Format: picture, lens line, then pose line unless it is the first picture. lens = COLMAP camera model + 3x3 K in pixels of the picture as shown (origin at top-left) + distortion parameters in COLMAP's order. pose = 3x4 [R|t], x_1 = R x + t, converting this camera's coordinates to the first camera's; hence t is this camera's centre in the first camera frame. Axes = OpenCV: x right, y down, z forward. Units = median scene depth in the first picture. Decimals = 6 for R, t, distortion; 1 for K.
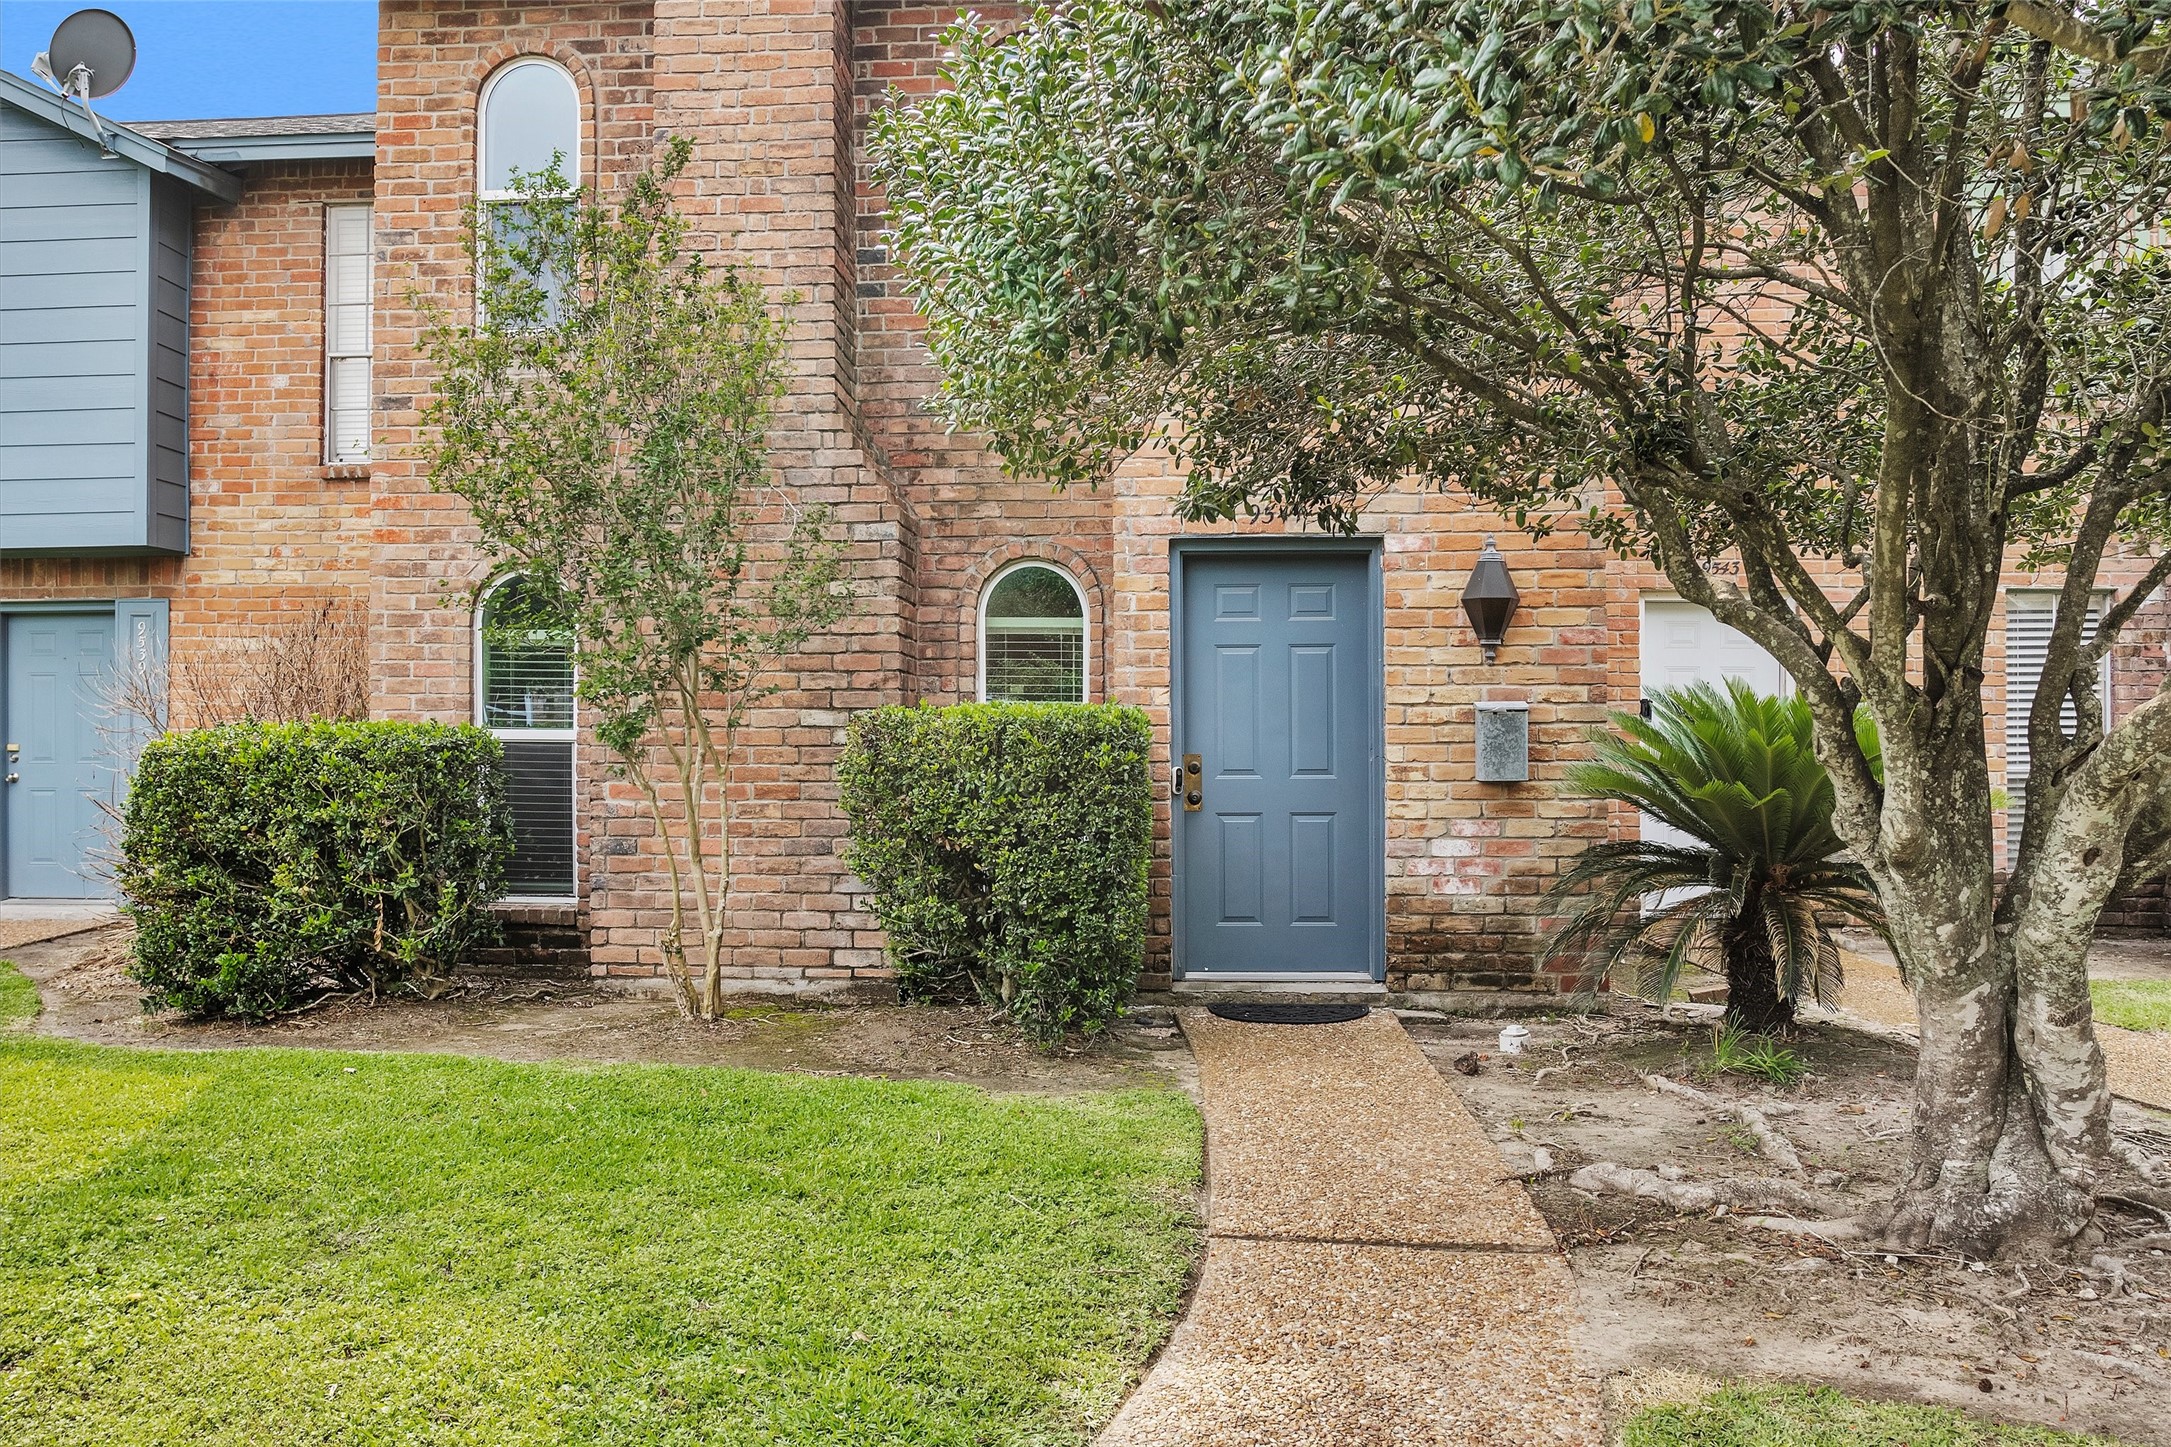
lens RADIAL K [[1899.6, 0, 966.6], [0, 1899.6, 770.7], [0, 0, 1]] dist [-0.035953, 0.013833]
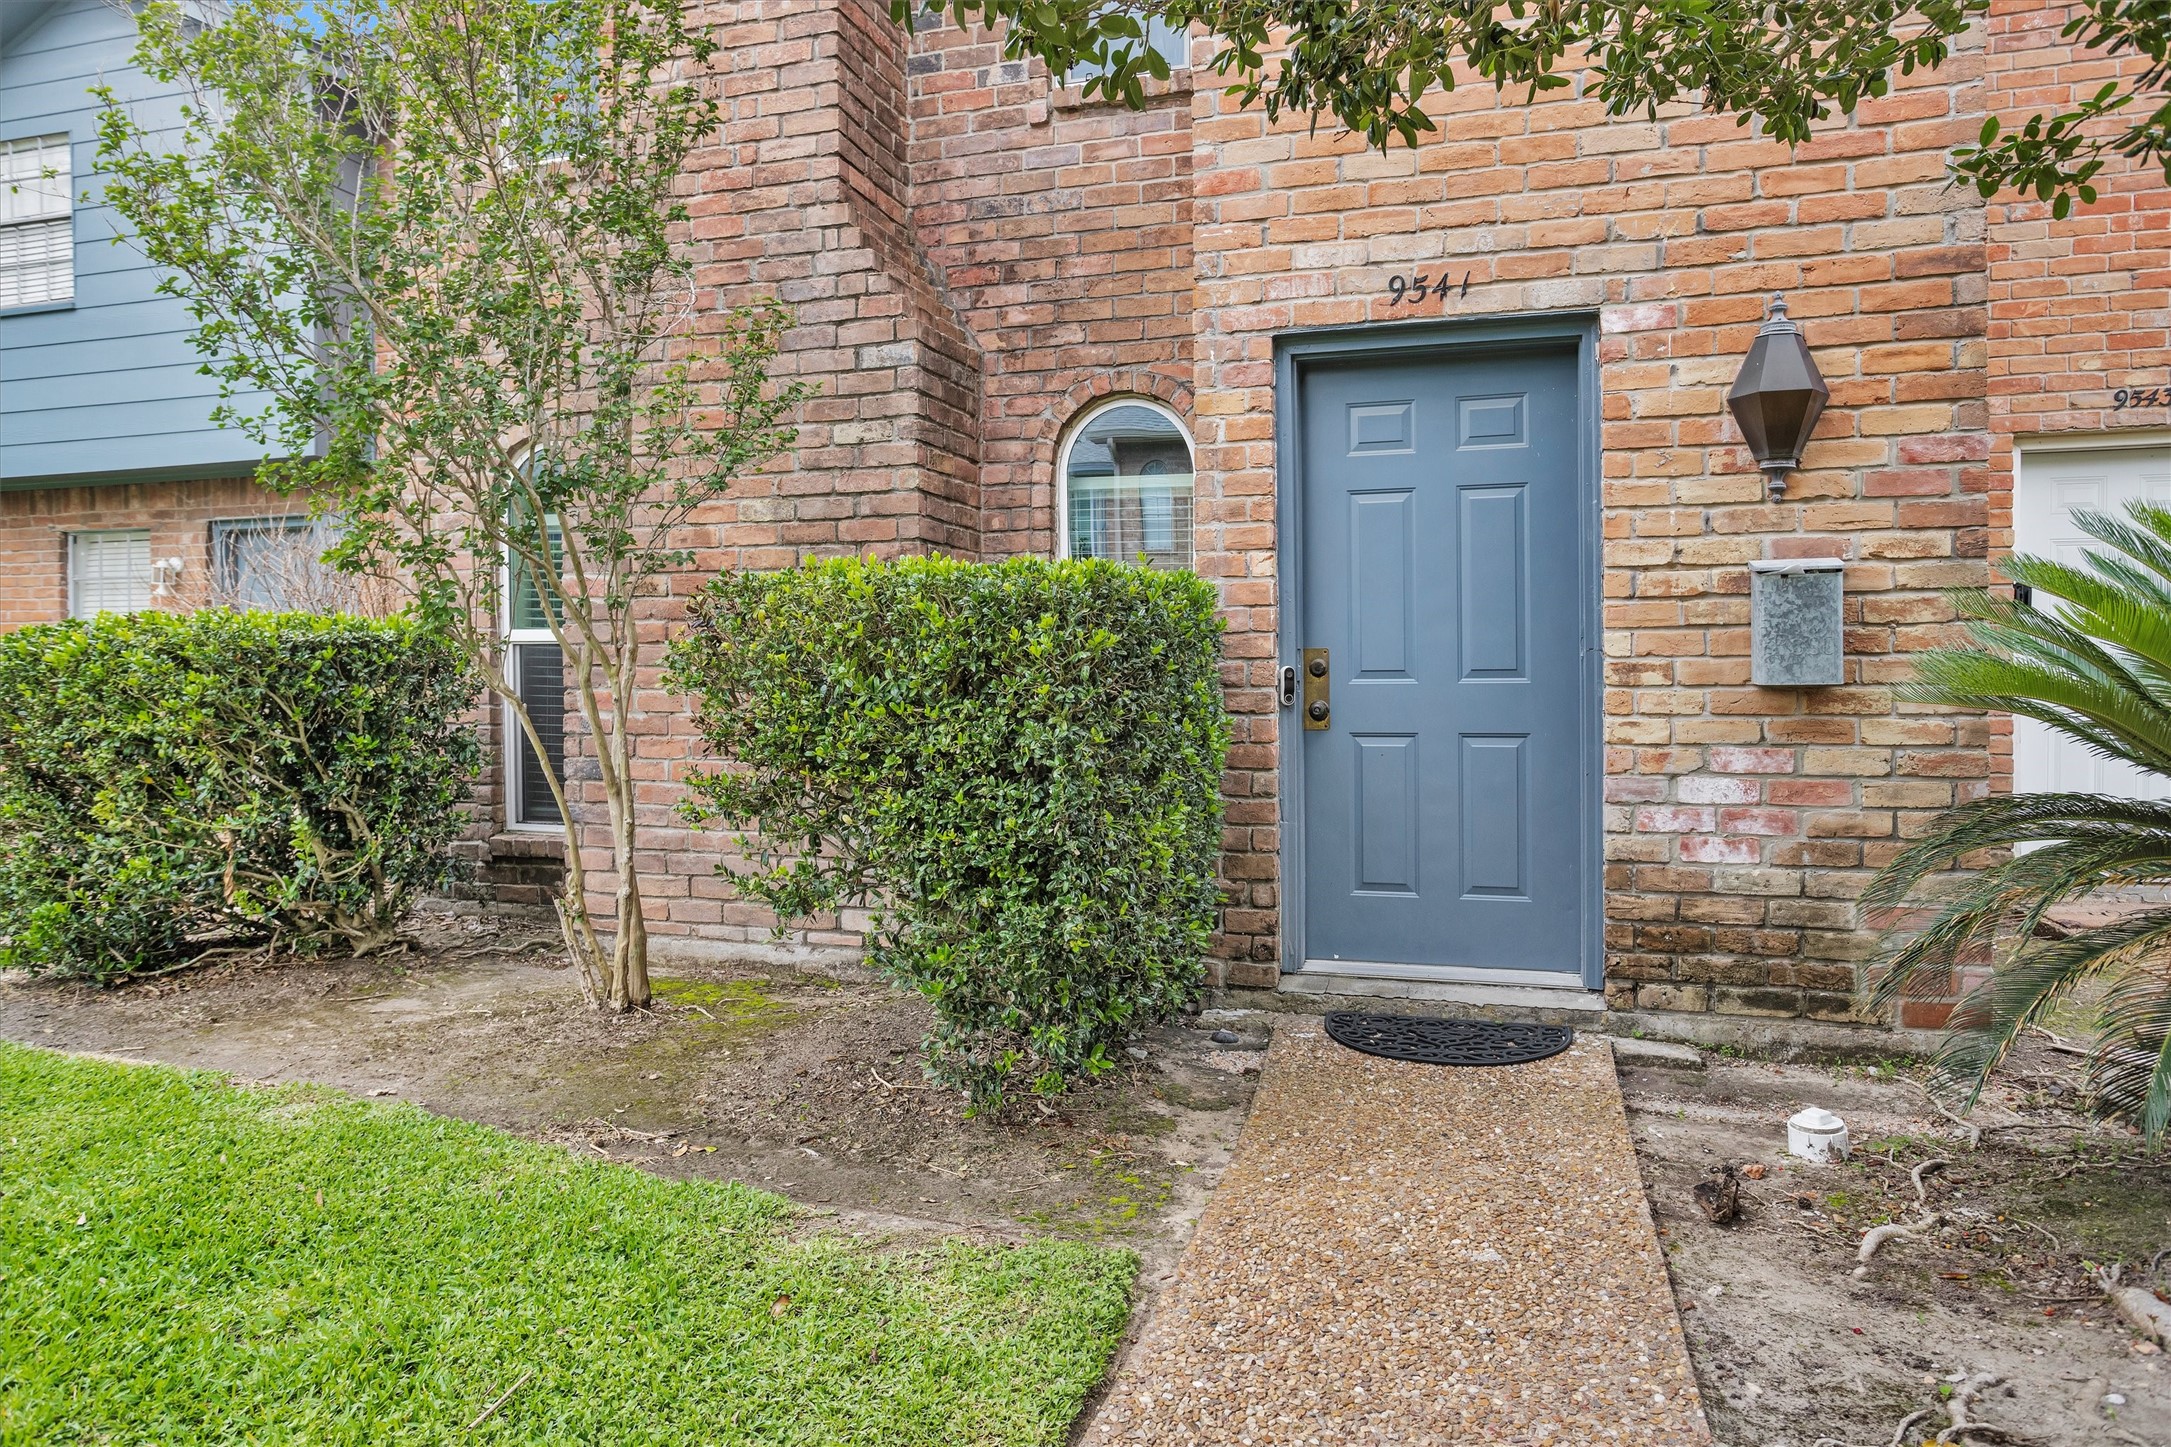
lens RADIAL K [[1440.4, 0, 1037.8], [0, 1440.4, 694.7], [0, 0, 1]] dist [-0.029597, 0.045287]
pose [[0.974614, 0.001092, -0.223888, 0.142097], [-0.001186, 0.999999, -0.000283, 0.008754], [0.223887, 0.000541, 0.974615, 0.475272]]
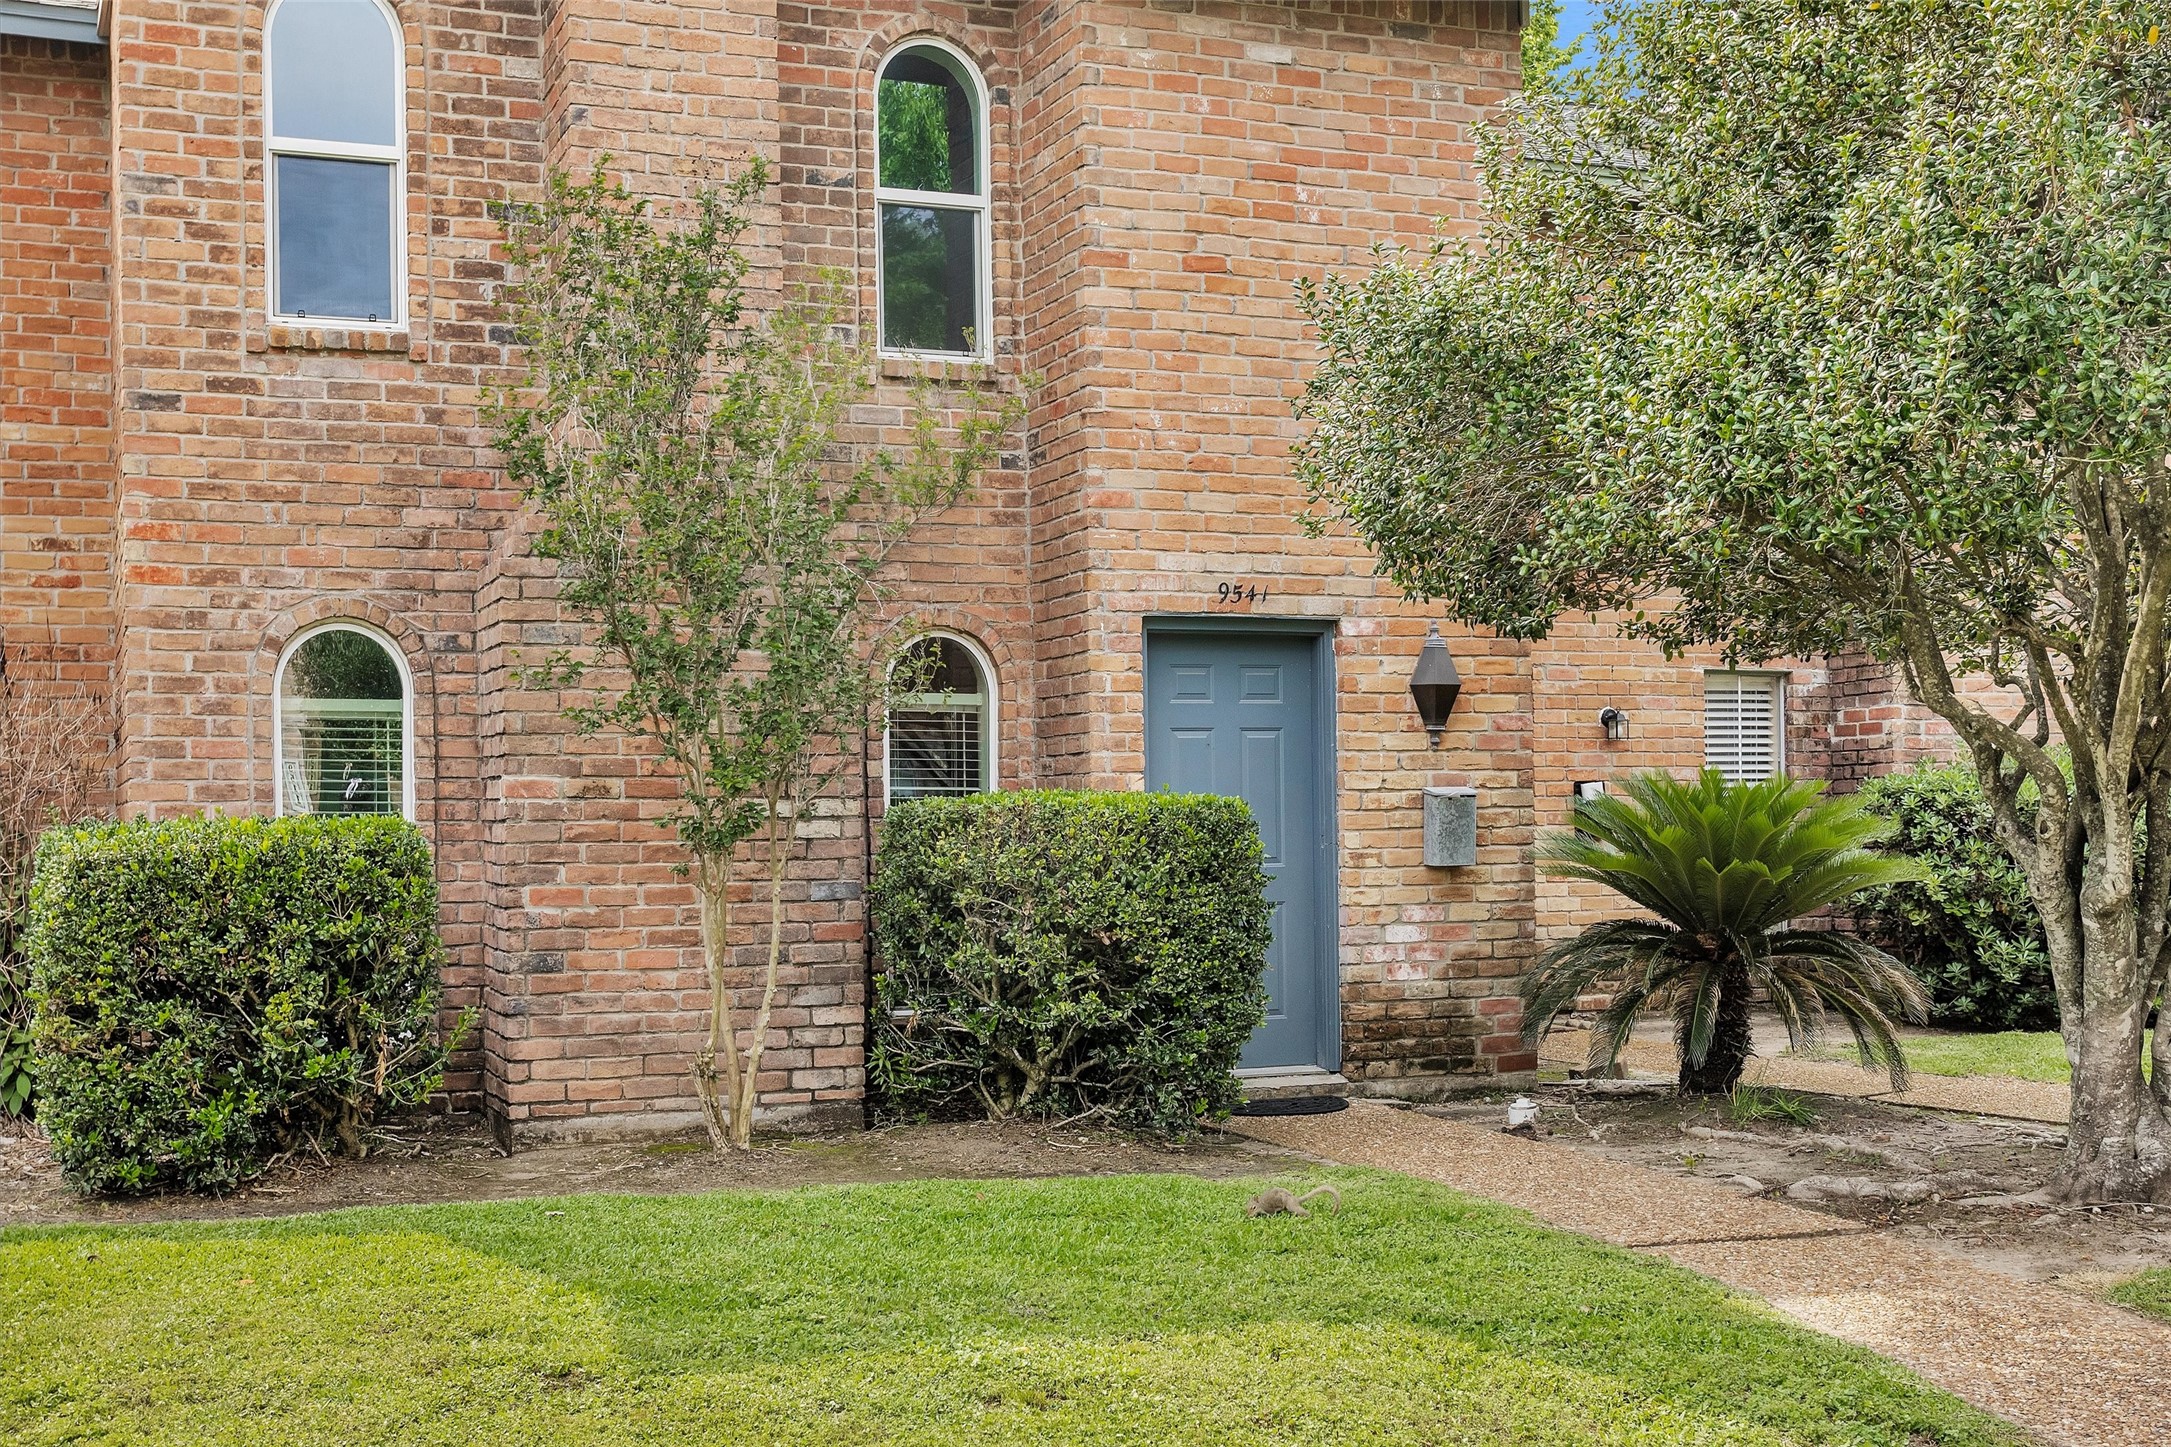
lens RADIAL K [[2899.9, 0, 1084.1], [0, 2899.9, 927.4], [0, 0, 1]] dist [0.031779, -0.018853]
pose [[0.872400, -0.027370, 0.488026, -0.633646], [0.018340, 0.999561, 0.023274, -0.001322], [-0.488448, -0.011354, 0.872519, -0.250661]]
